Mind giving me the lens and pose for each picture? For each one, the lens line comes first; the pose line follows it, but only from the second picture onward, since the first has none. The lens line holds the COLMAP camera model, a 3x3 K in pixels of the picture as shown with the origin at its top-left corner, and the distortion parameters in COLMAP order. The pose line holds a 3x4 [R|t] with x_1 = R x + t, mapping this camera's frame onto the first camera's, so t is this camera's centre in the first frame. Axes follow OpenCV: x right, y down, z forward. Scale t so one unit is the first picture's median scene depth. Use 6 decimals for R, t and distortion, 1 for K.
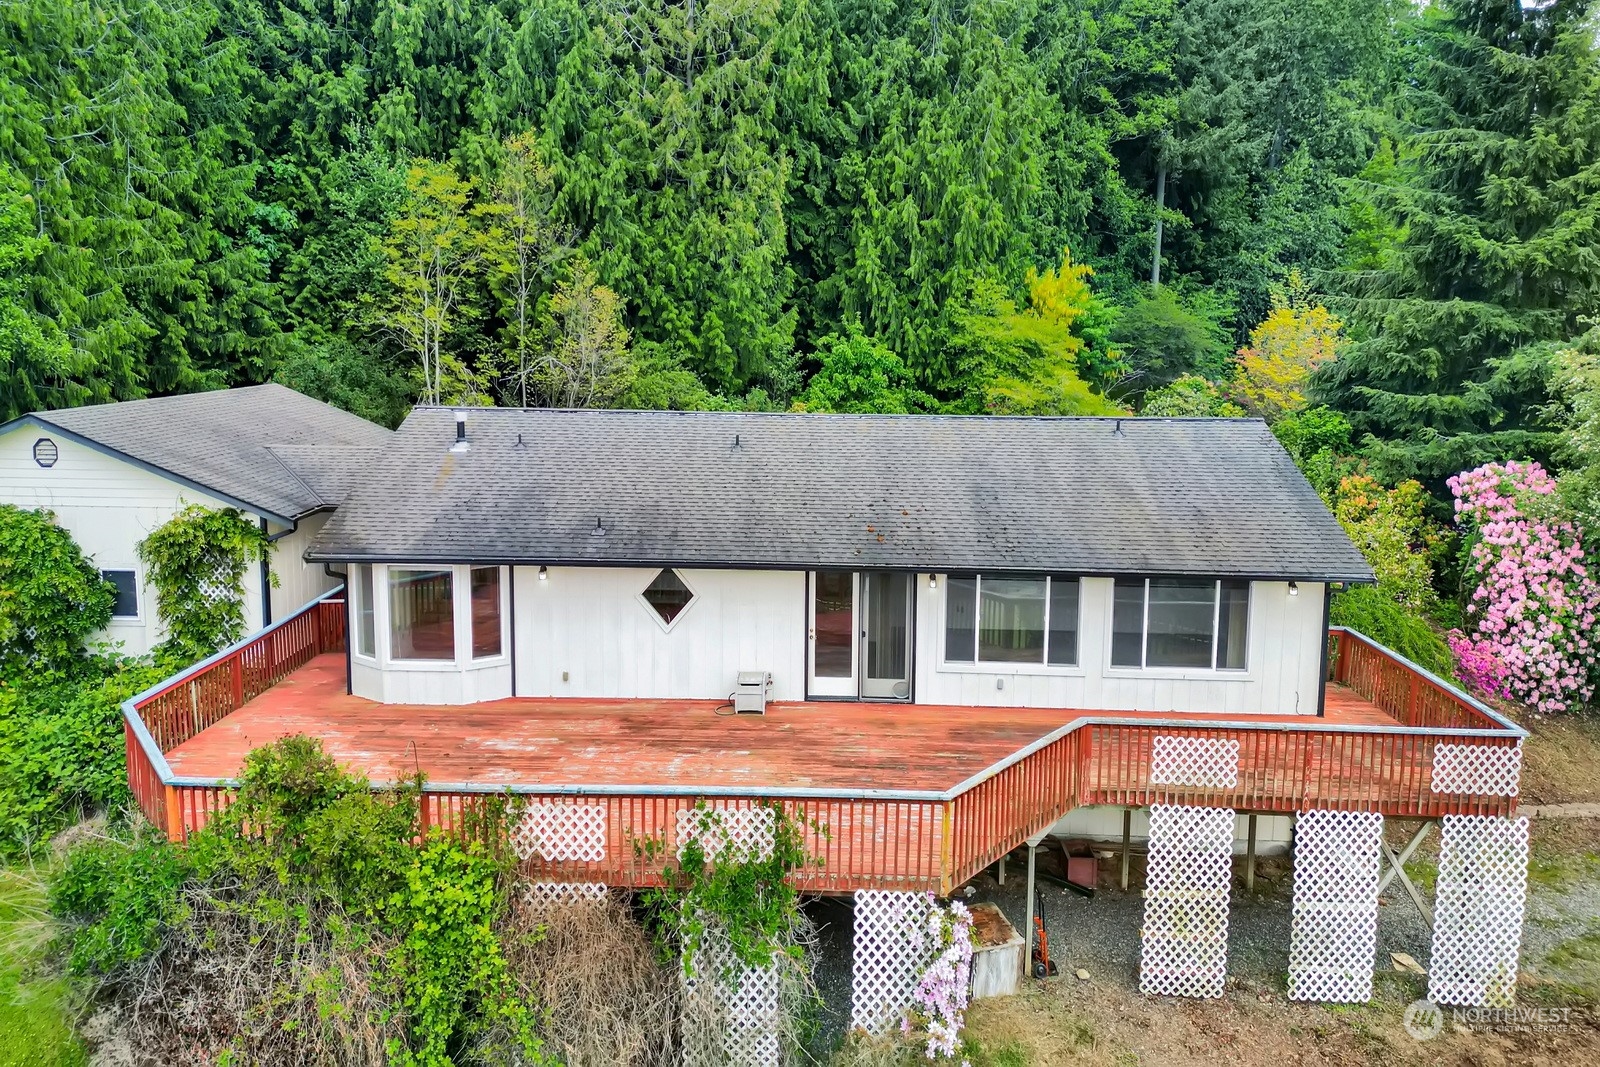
lens RADIAL K [[1157.3, 0, 787.7], [0, 1157.3, 481.1], [0, 0, 1]] dist [0.076899, -0.005124]
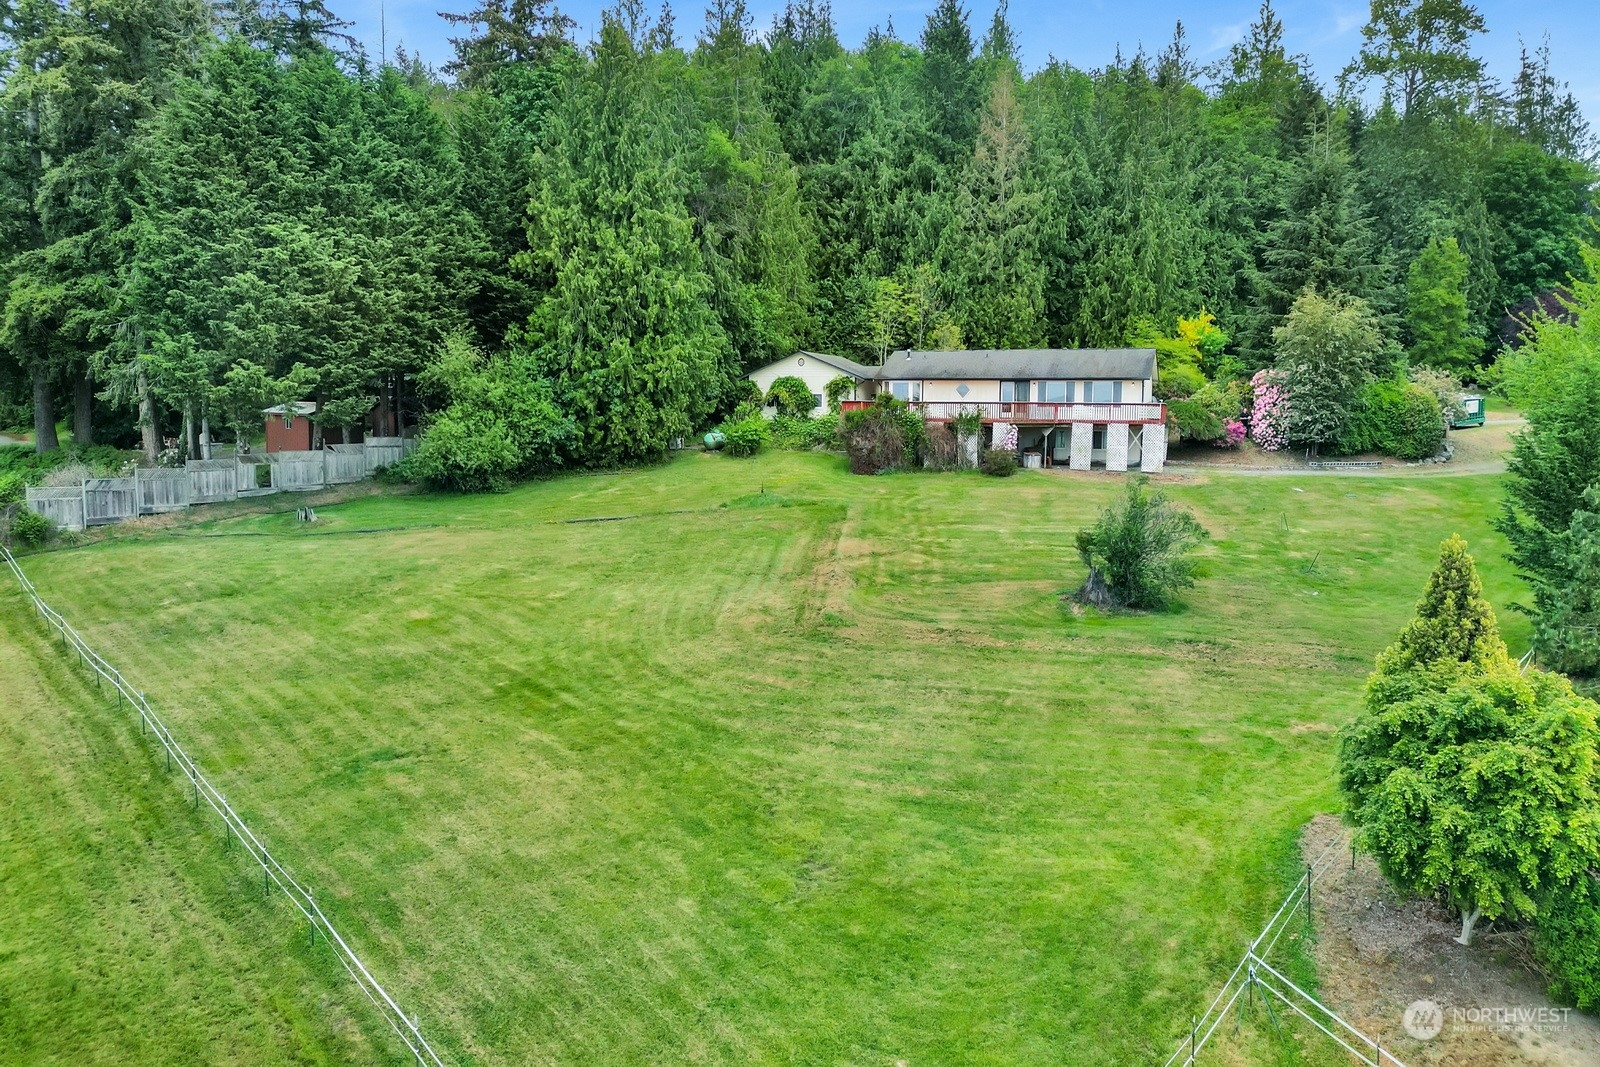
lens RADIAL K [[1121.5, 0, 795.1], [0, 1121.5, 524.9], [0, 0, 1]] dist [0.098517, -0.102211]
pose [[0.951738, 0.027156, -0.305708, 0.225410], [-0.039210, 0.998674, -0.033358, 0.301141], [0.304397, 0.043735, 0.951541, -1.168316]]
